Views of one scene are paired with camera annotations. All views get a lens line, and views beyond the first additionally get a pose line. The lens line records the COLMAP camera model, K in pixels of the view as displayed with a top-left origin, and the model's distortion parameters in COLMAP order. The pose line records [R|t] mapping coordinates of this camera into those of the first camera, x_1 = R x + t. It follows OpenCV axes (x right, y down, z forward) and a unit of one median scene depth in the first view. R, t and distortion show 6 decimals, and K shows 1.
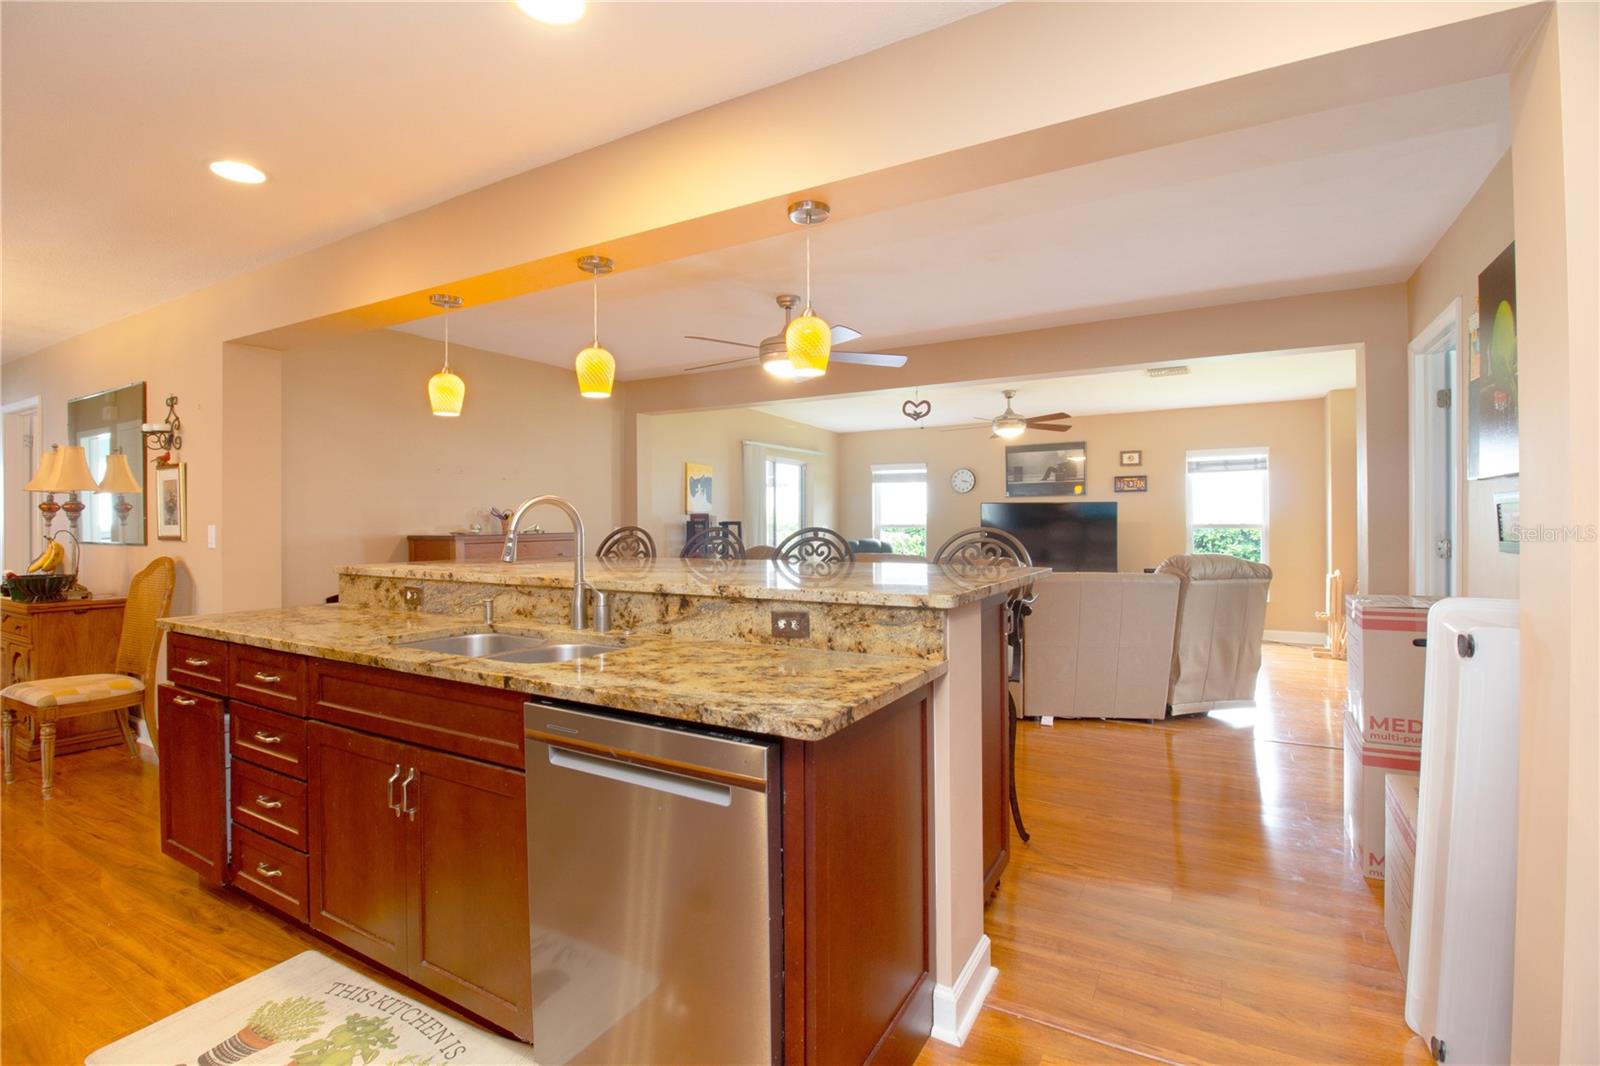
lens RADIAL K [[744.5, 0, 793.3], [0, 744.5, 535.4], [0, 0, 1]] dist [0.002641, -0.000337]
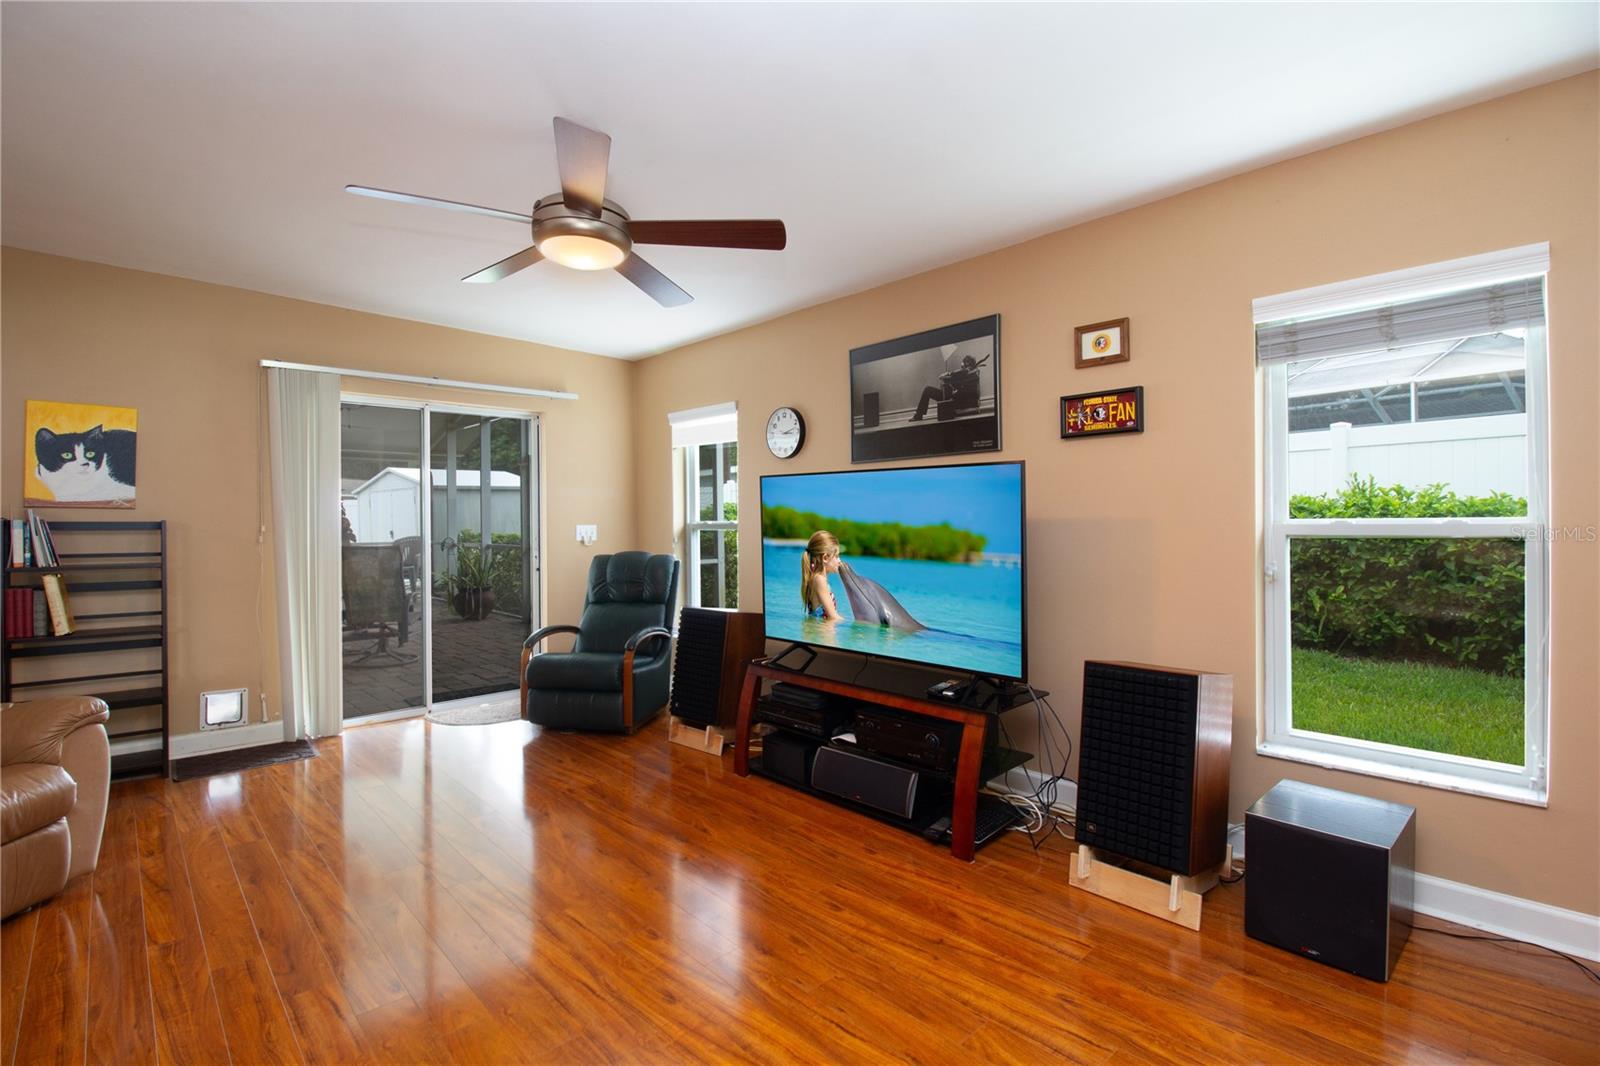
lens RADIAL K [[744.5, 0, 800.2], [0, 744.5, 522.9], [0, 0, 1]] dist [0.002641, -0.000337]
pose [[0.959237, -0.004658, -0.282564, 0.413323], [0.002095, 0.999954, -0.009373, -0.012800], [0.282595, 0.008399, 0.959203, 0.608490]]
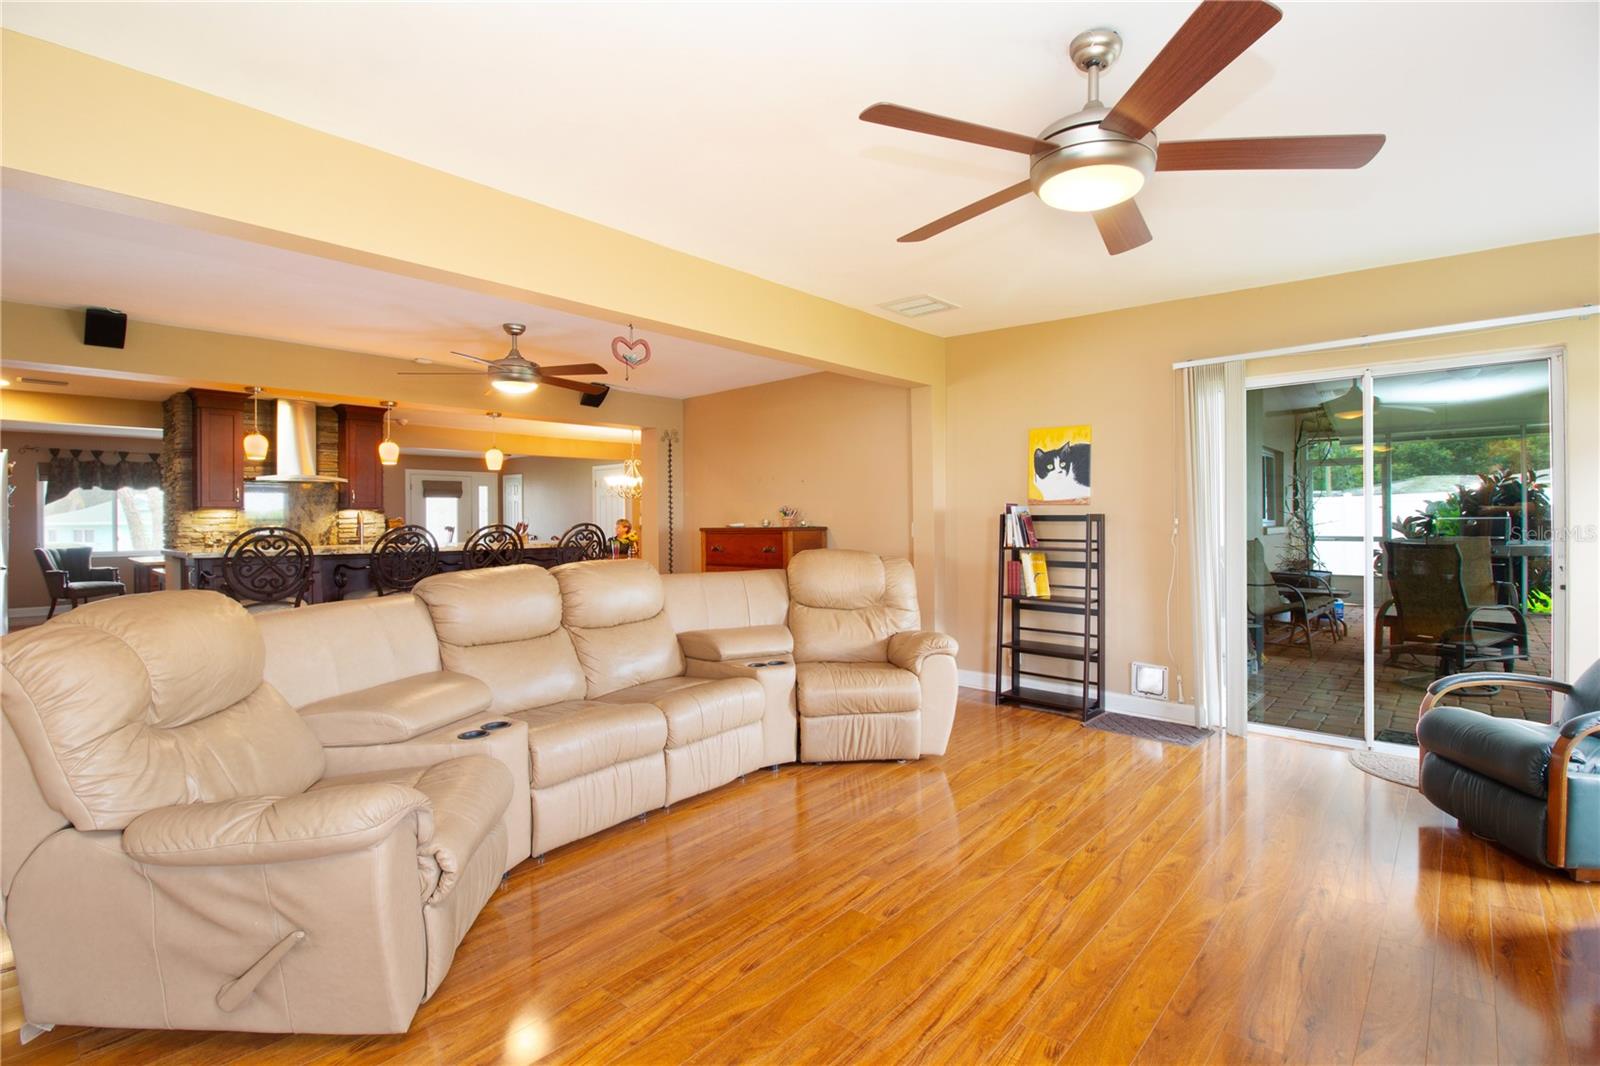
lens RADIAL K [[744.5, 0, 794.9], [0, 744.5, 525.4], [0, 0, 1]] dist [0.002641, -0.000337]
pose [[-0.188936, 0.012706, -0.981907, 0.502402], [-0.006595, 0.999877, 0.014207, -0.017274], [0.981967, 0.009160, -0.188829, 0.816816]]
